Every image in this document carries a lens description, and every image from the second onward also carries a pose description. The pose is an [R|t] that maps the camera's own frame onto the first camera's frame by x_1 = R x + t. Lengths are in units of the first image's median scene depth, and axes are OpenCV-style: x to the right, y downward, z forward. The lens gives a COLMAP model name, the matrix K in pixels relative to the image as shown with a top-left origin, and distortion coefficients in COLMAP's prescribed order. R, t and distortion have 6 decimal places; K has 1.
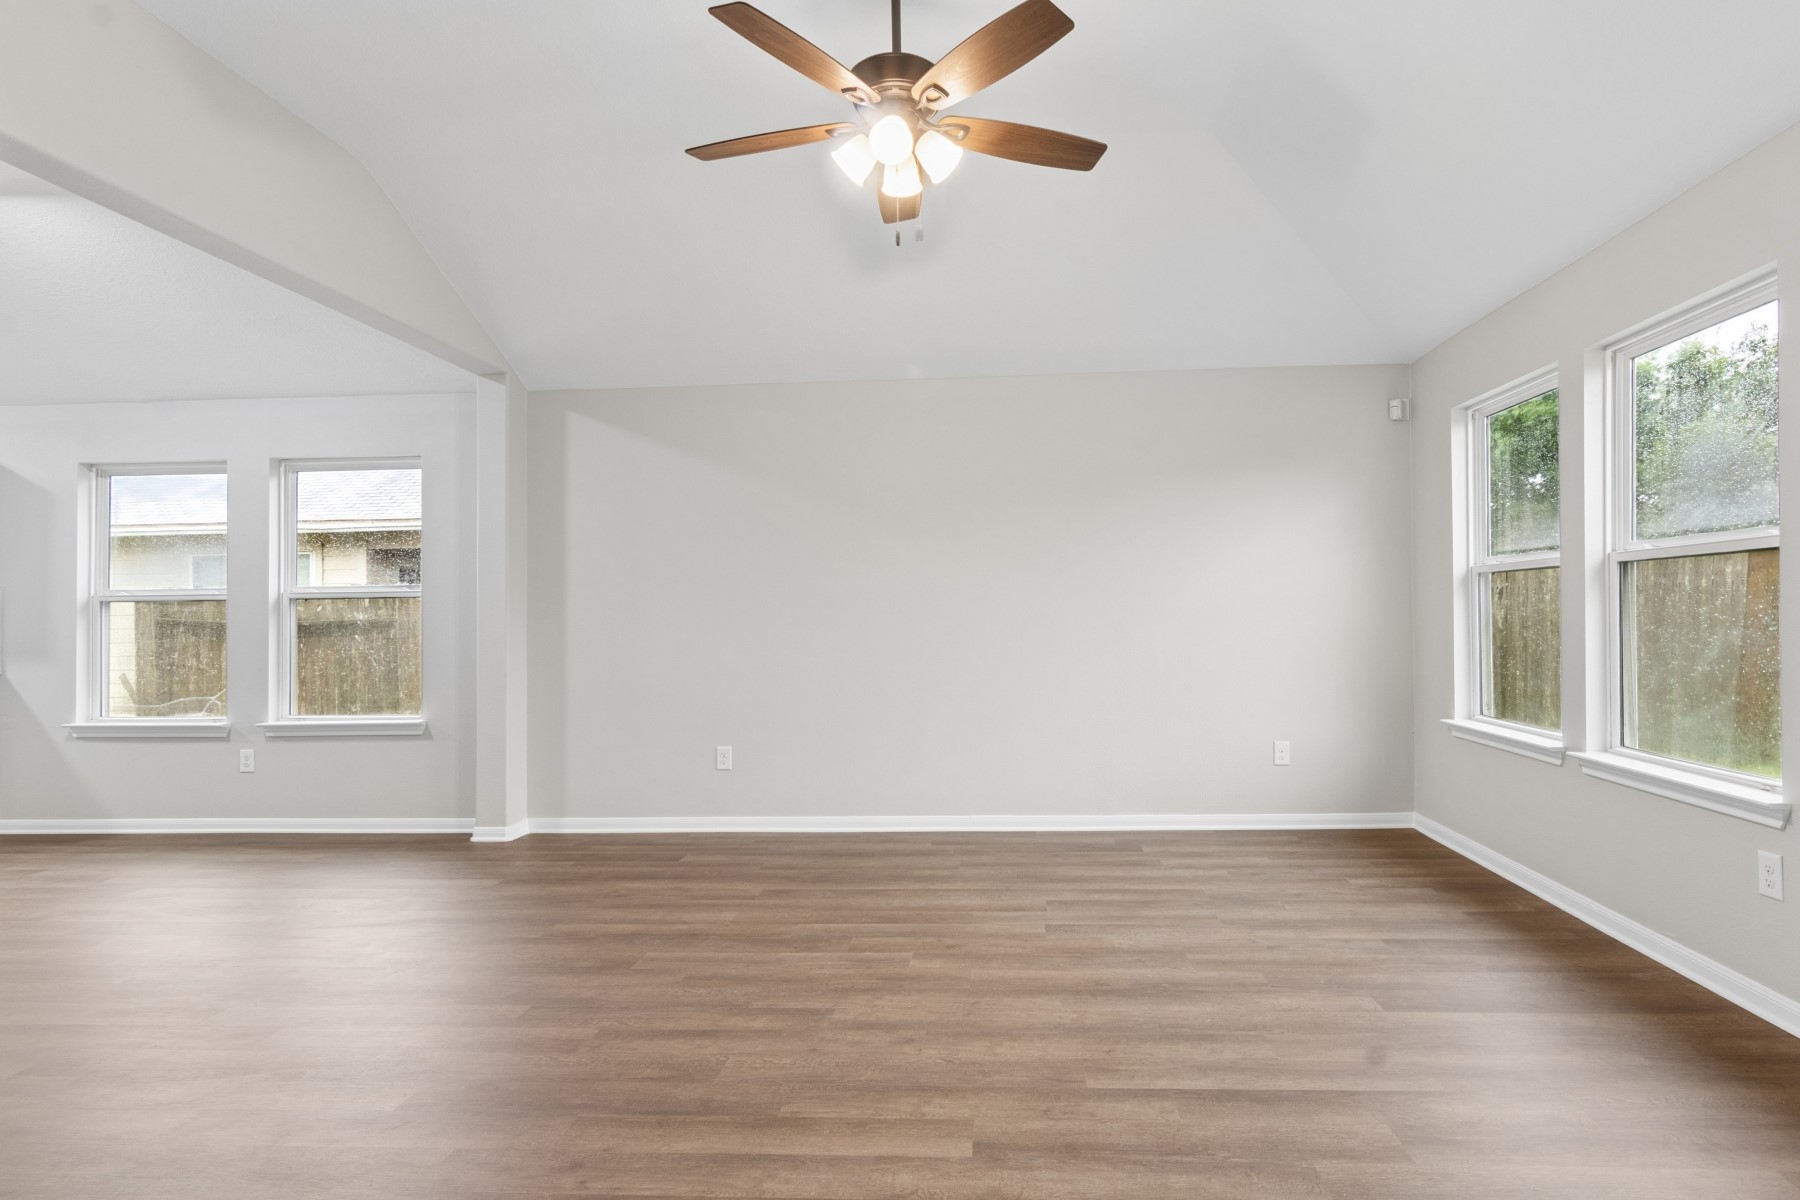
lens RADIAL K [[970.4, 0, 900.3], [0, 970.4, 615.4], [0, 0, 1]] dist [0.001049, 0.000341]
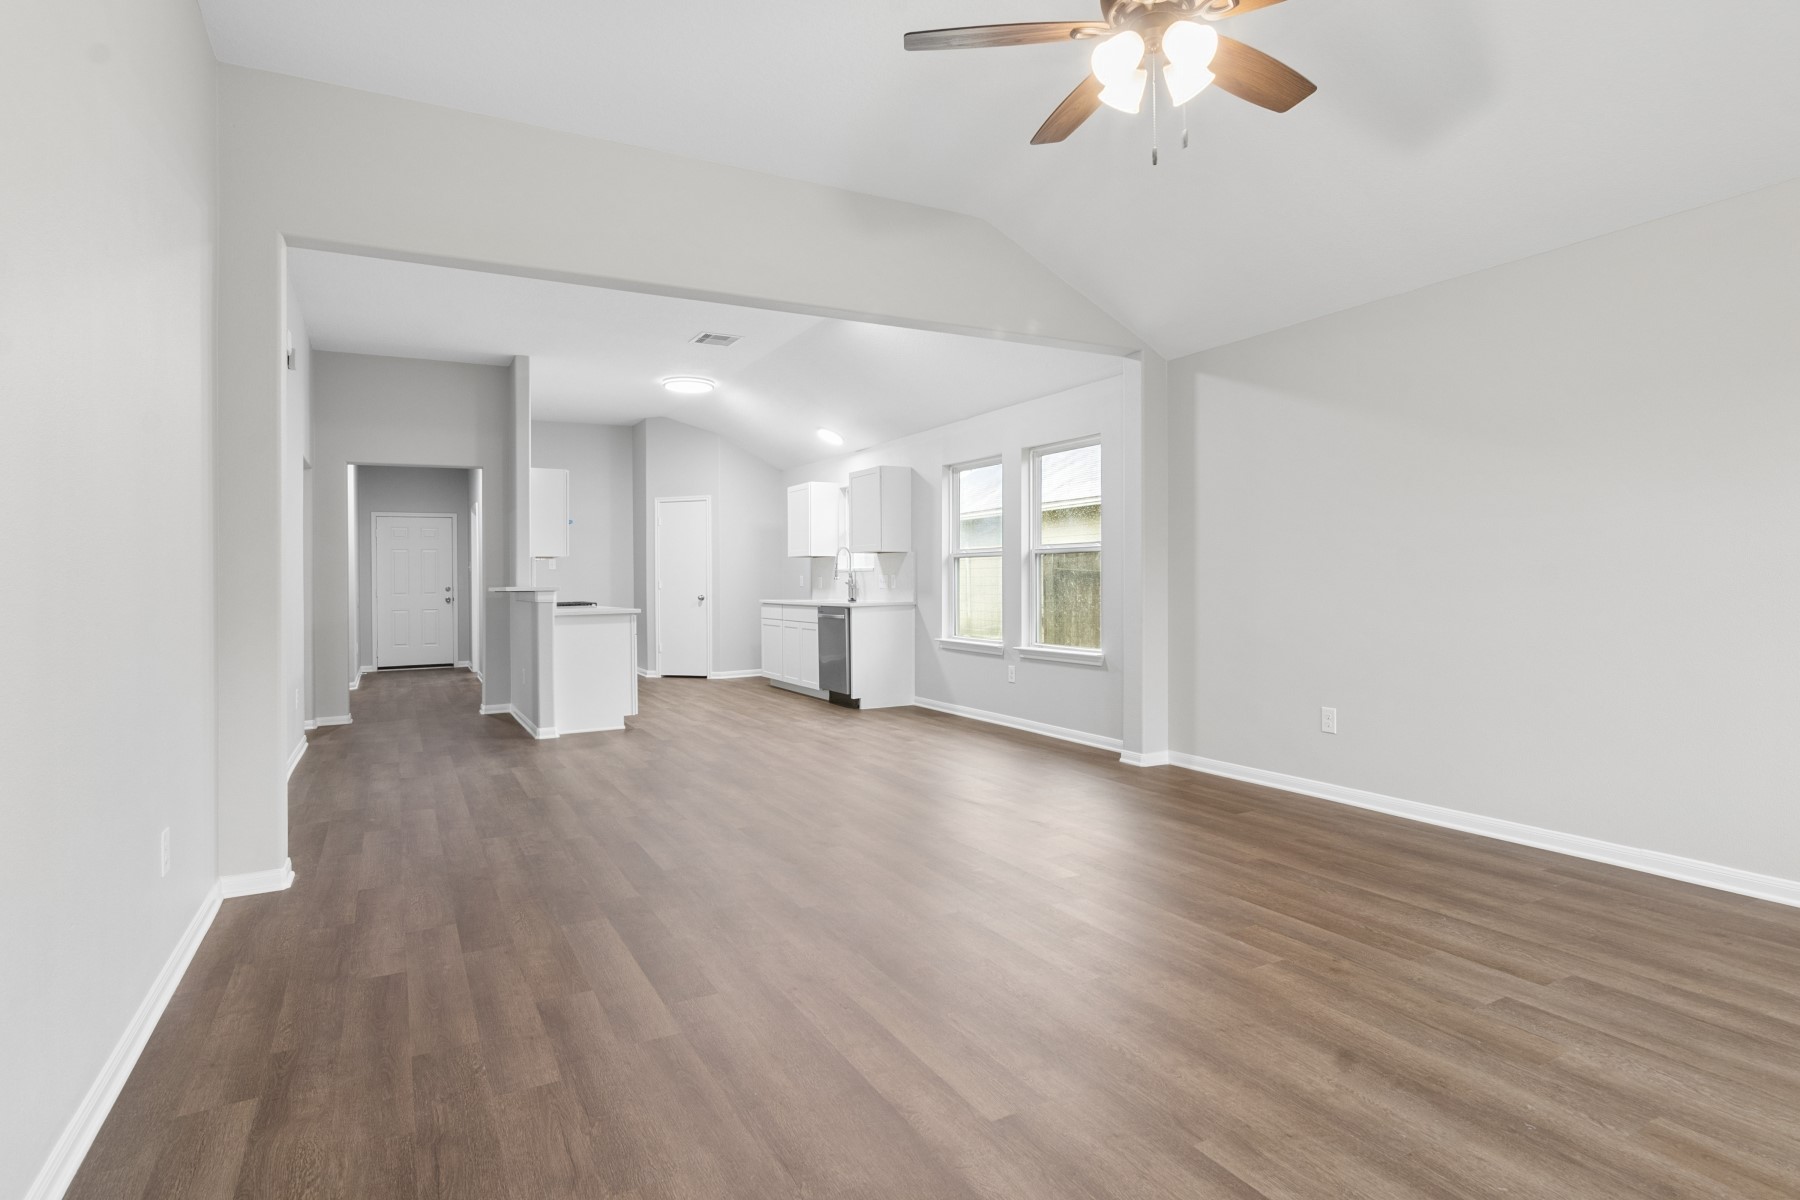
lens RADIAL K [[925.8, 0, 900.4], [0, 925.8, 595.5], [0, 0, 1]] dist [-0.006887, 0.003385]
pose [[0.531144, 0.024504, -0.846927, 0.341358], [0.004442, 0.999487, 0.031704, -0.001980], [0.847270, -0.020602, 0.530763, 0.185251]]
